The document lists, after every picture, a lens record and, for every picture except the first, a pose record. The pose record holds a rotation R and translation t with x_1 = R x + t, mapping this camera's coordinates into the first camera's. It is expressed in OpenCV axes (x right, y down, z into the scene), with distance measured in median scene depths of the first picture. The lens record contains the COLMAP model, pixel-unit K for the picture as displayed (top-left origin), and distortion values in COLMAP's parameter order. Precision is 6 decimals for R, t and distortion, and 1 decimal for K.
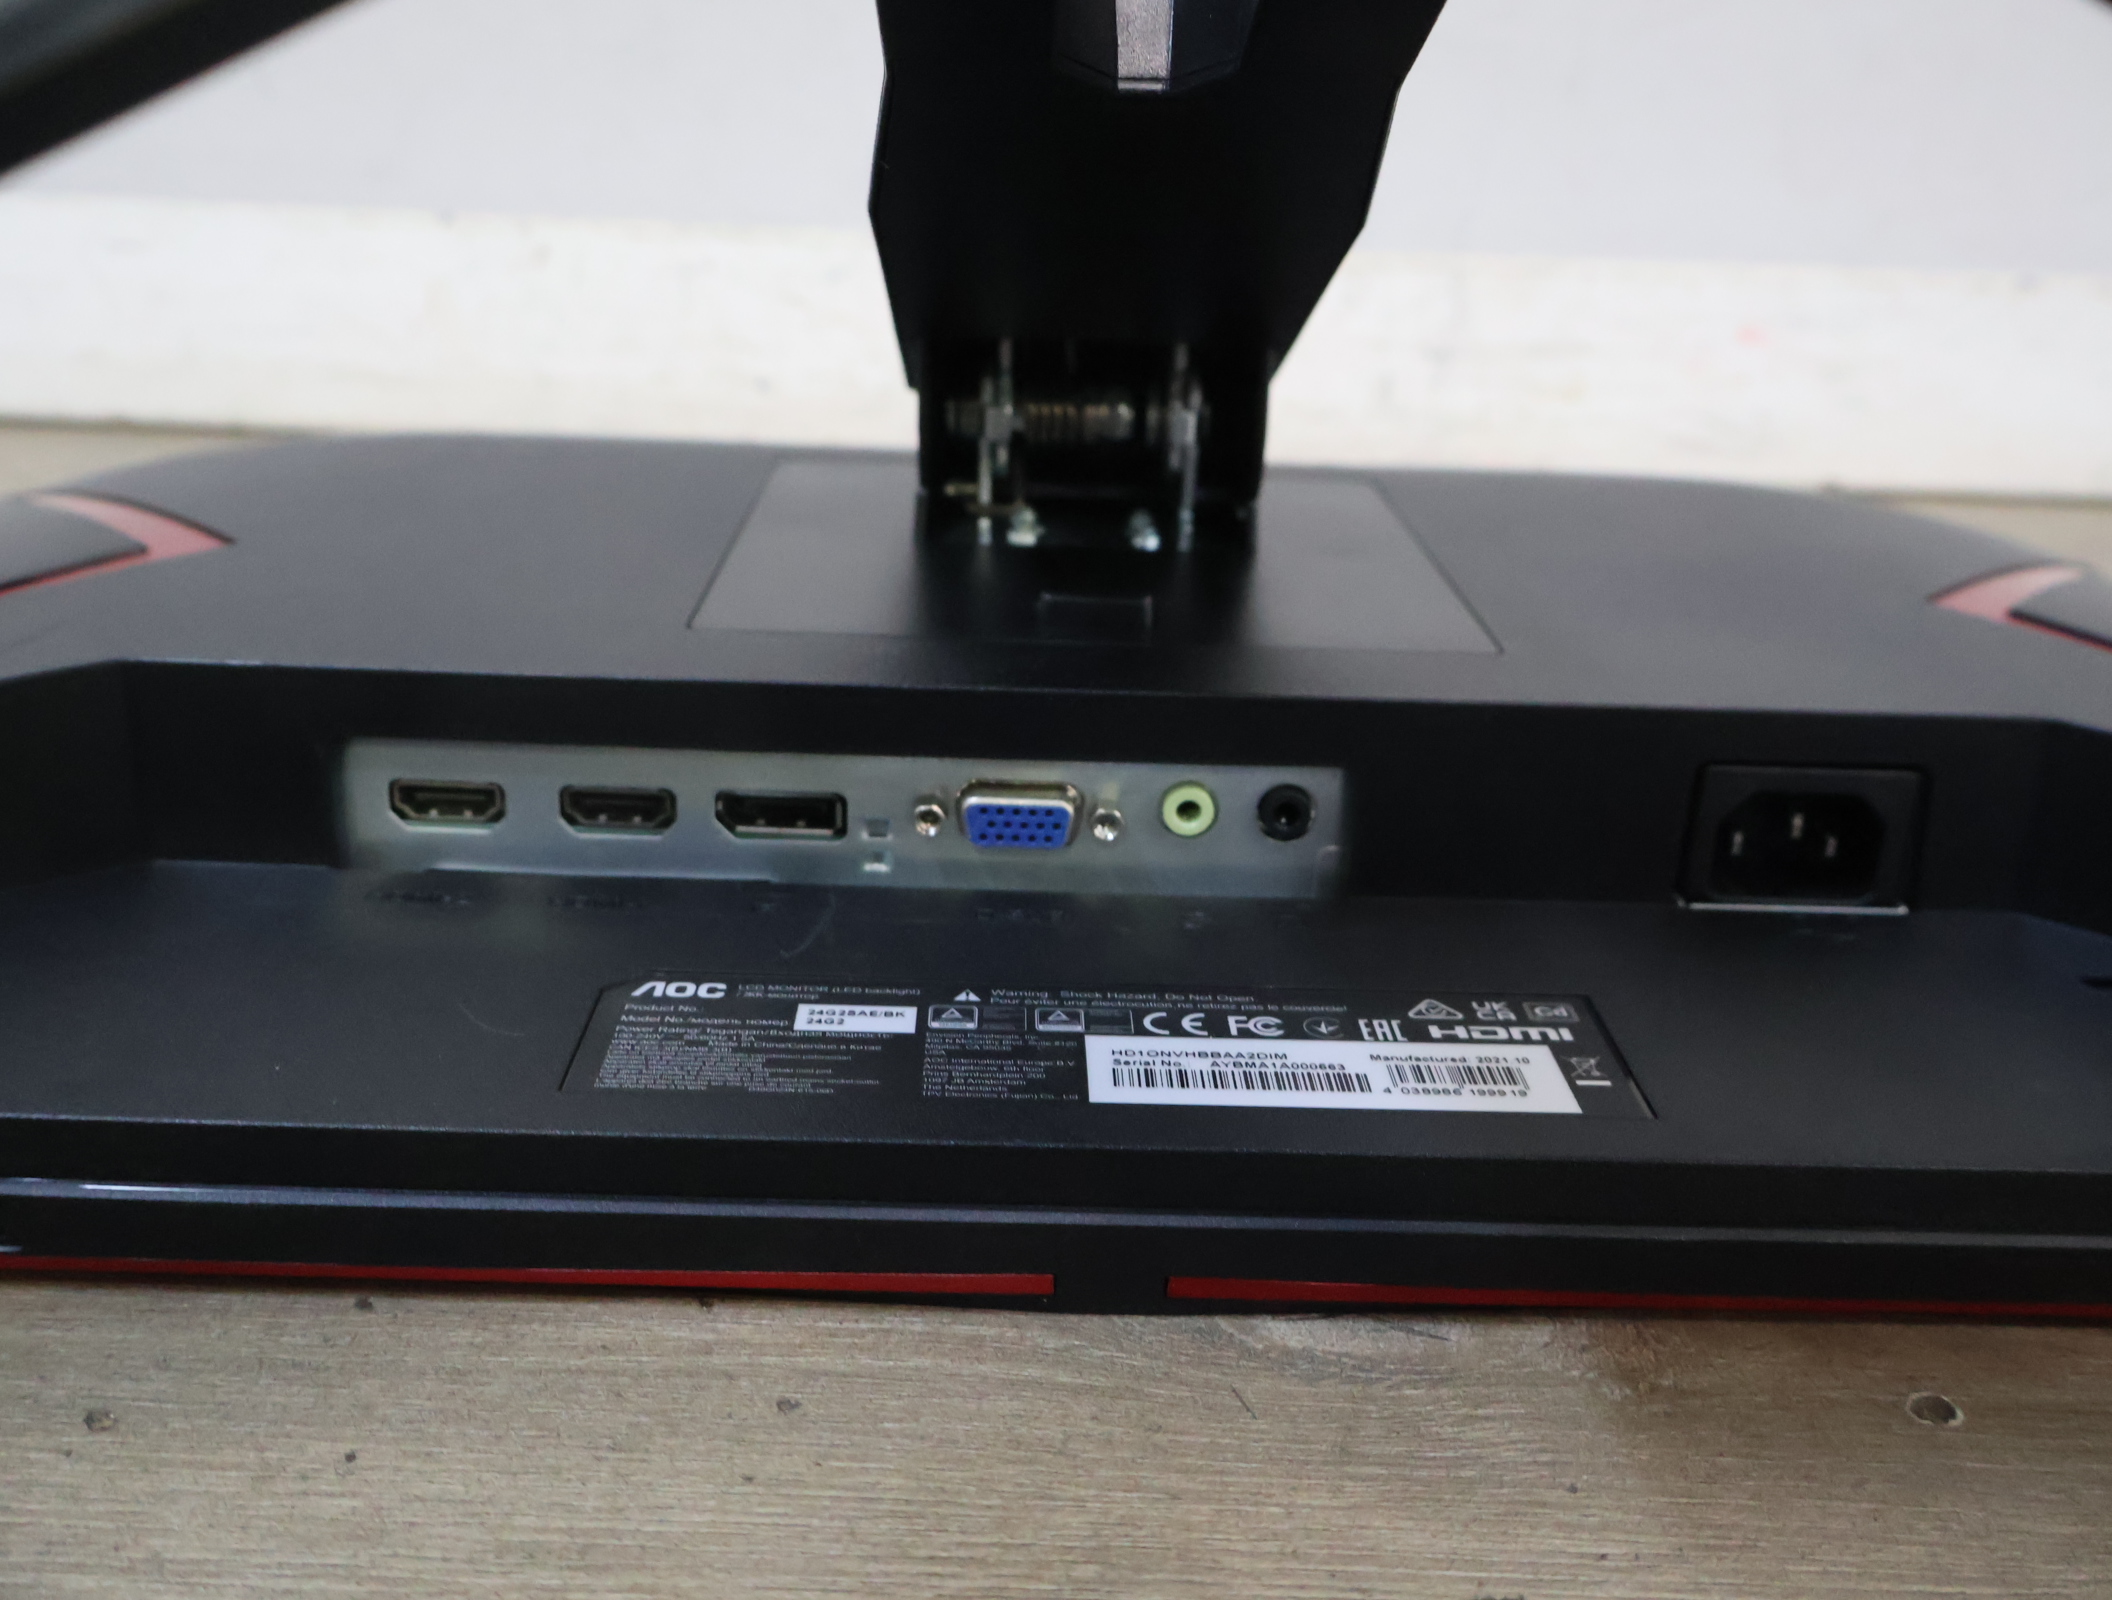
lens RADIAL K [[2046.7, 0, 1056.1], [0, 2046.7, 794.0], [0, 0, 1]] dist [0.009229, 0.010857]
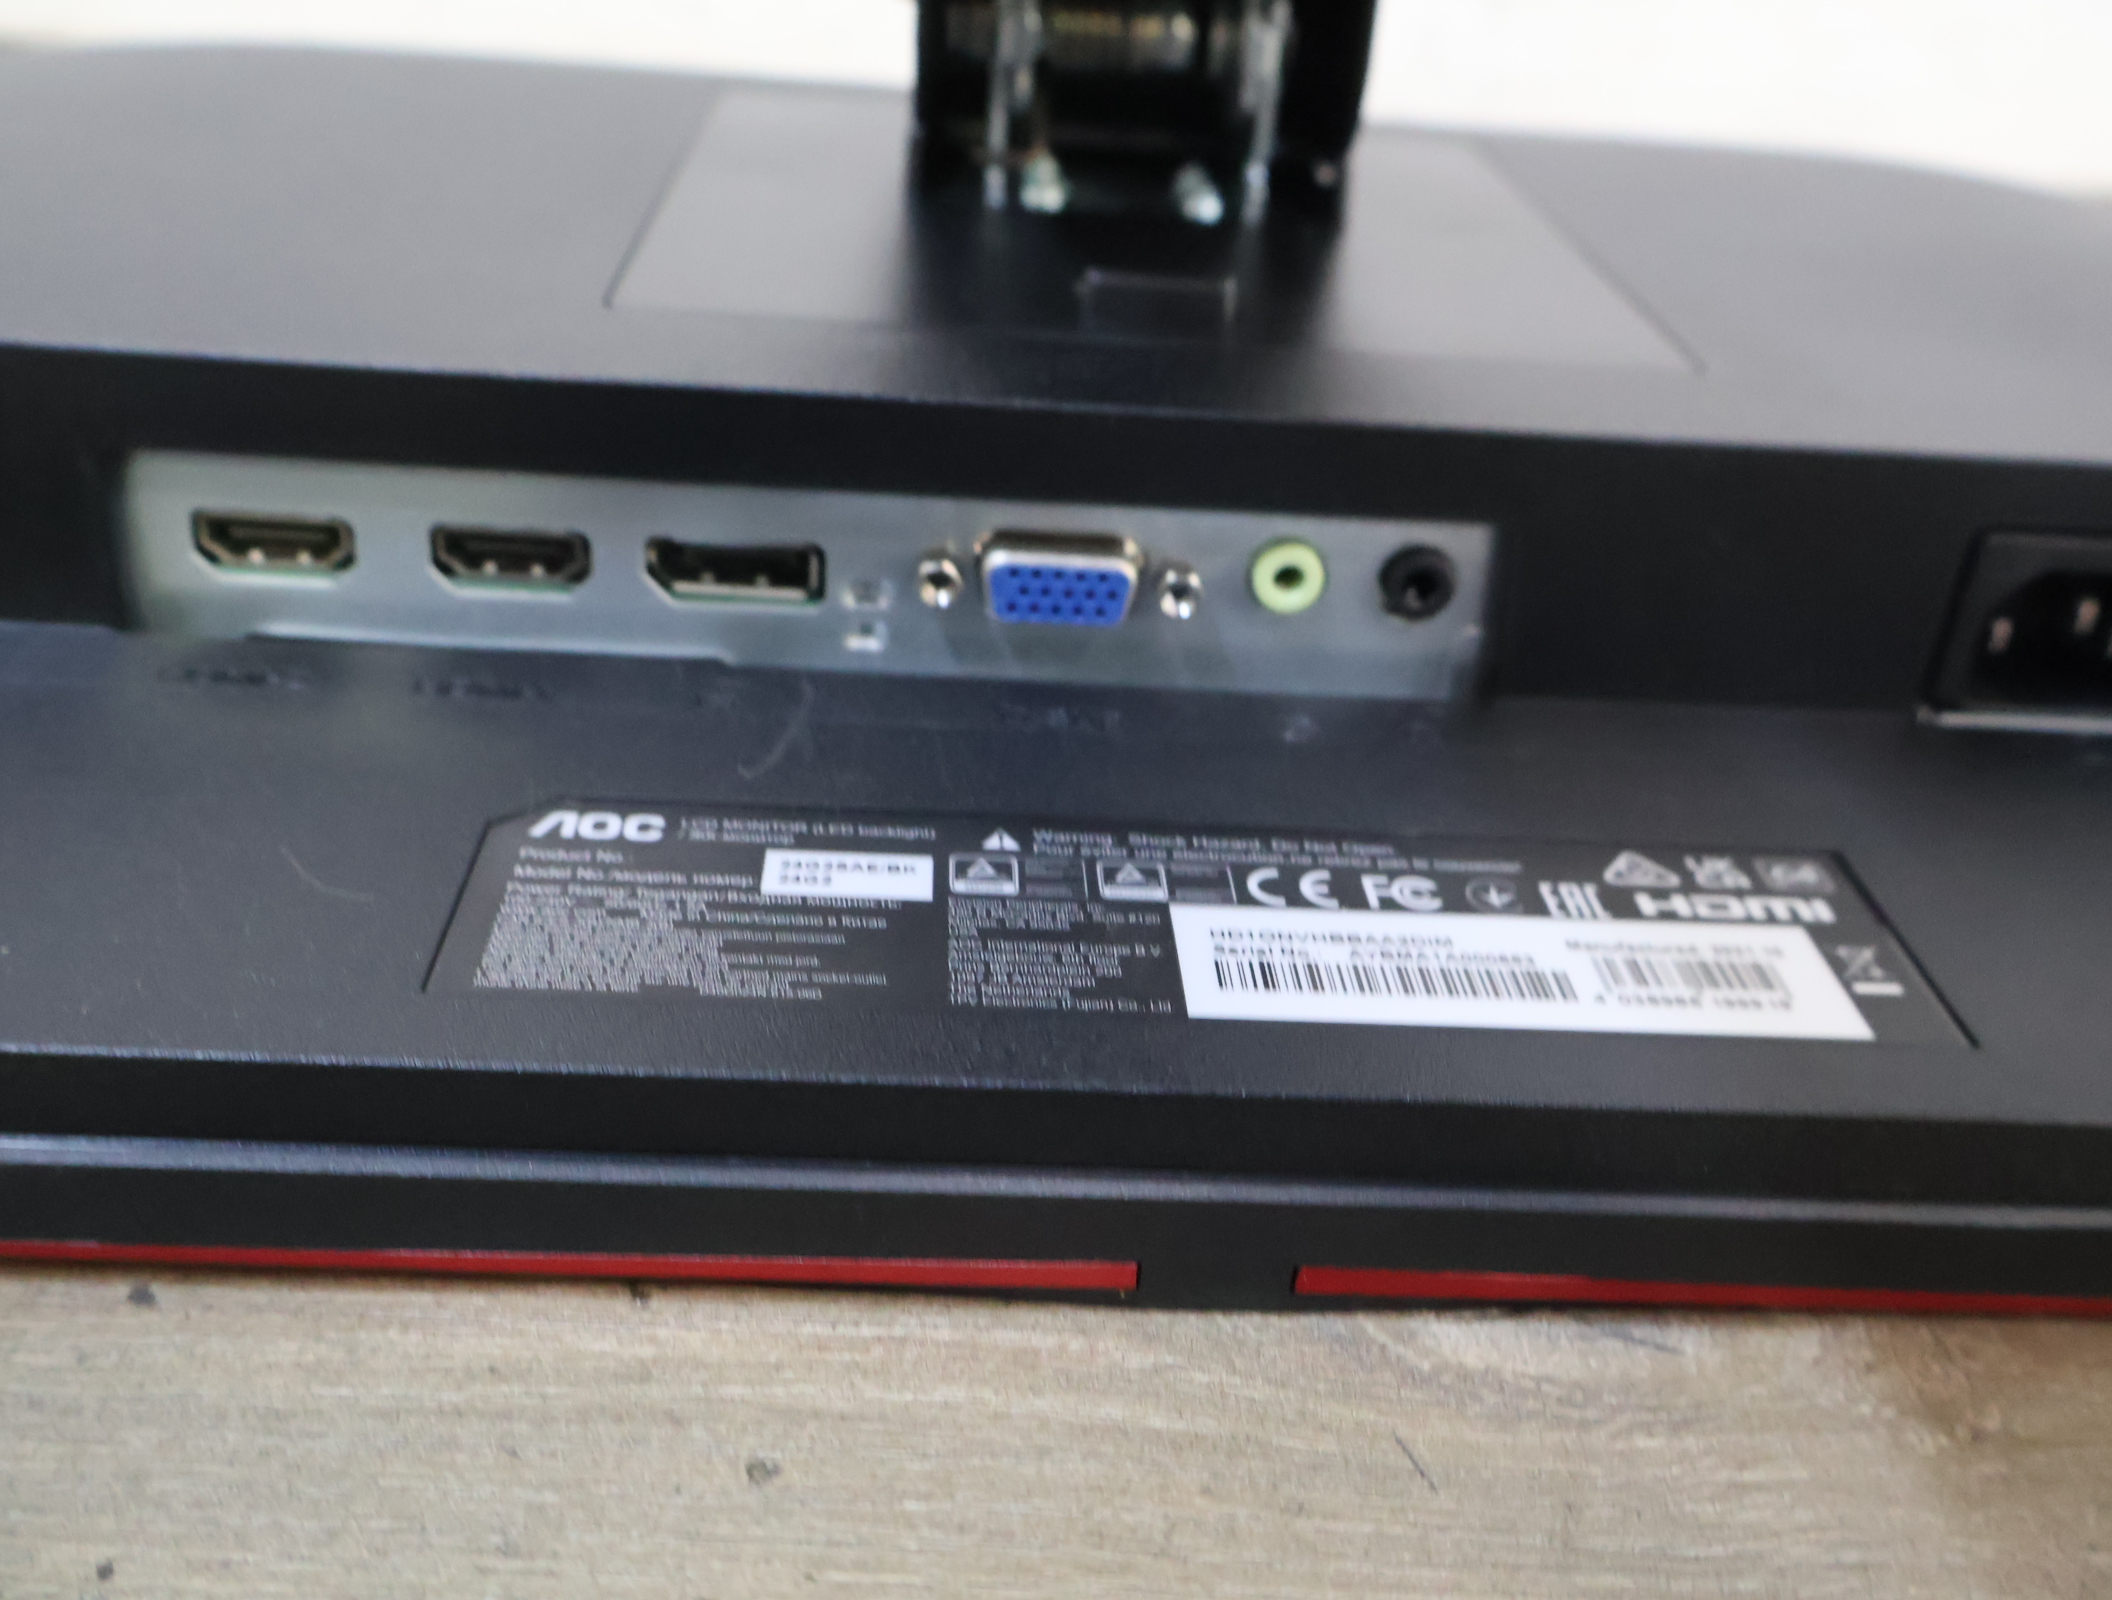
lens RADIAL K [[2034.5, 0, 1061.2], [0, 2034.5, 800.2], [0, 0, 1]] dist [0.007443, -0.008716]
pose [[0.998953, 0.018394, 0.041894, -0.047704], [-0.024553, 0.988135, 0.151611, -0.022307], [-0.038608, -0.152481, 0.987552, 0.267357]]
